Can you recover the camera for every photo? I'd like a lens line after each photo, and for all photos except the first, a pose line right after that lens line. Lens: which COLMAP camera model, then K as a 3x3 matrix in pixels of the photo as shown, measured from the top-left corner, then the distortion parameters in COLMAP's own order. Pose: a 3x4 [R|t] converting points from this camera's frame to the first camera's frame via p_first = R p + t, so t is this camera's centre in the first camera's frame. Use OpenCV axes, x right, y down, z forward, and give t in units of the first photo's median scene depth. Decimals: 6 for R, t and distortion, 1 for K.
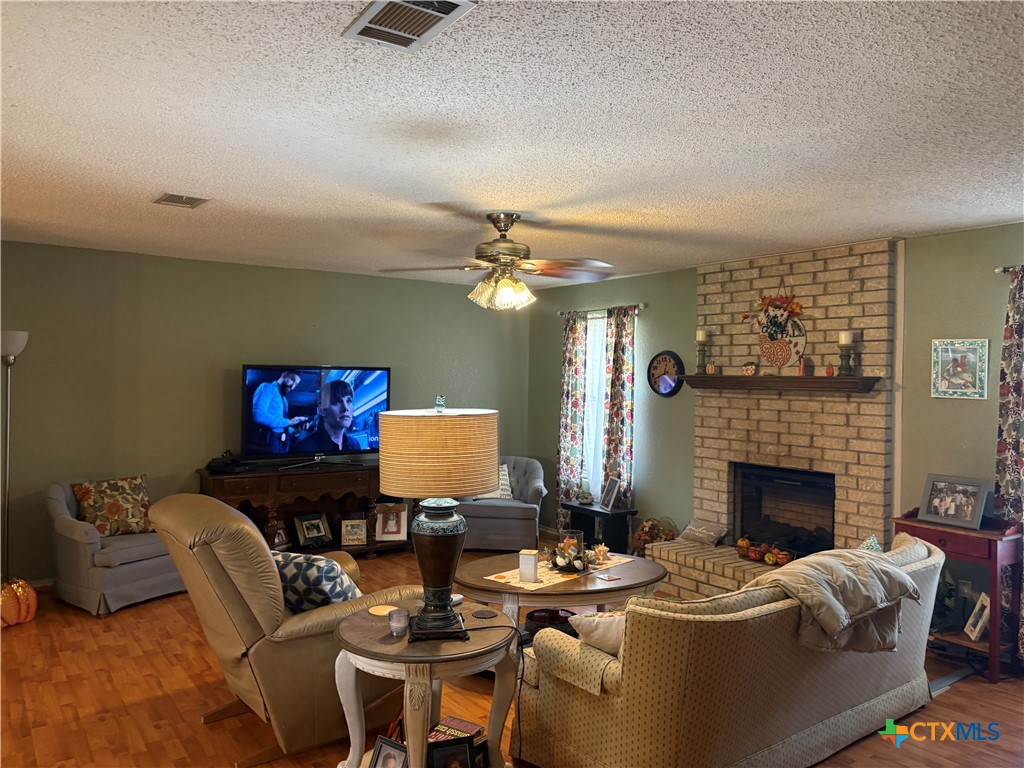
lens RADIAL K [[772.9, 0, 513.2], [0, 772.9, 381.4], [0, 0, 1]] dist [0.039953, -0.049146]
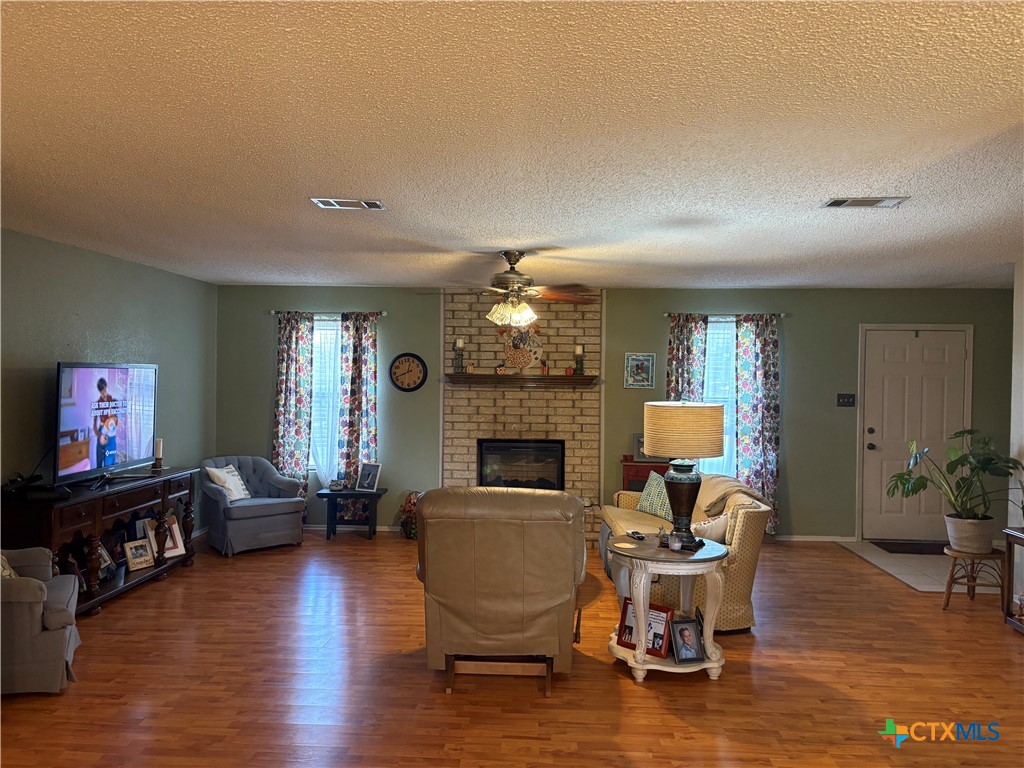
lens RADIAL K [[772.9, 0, 512.8], [0, 772.9, 379.4], [0, 0, 1]] dist [0.039953, -0.049146]
pose [[0.606482, -0.009387, 0.795042, -0.743535], [0.002098, 0.999946, 0.010206, -0.011839], [-0.795094, -0.004522, 0.606469, 0.157548]]
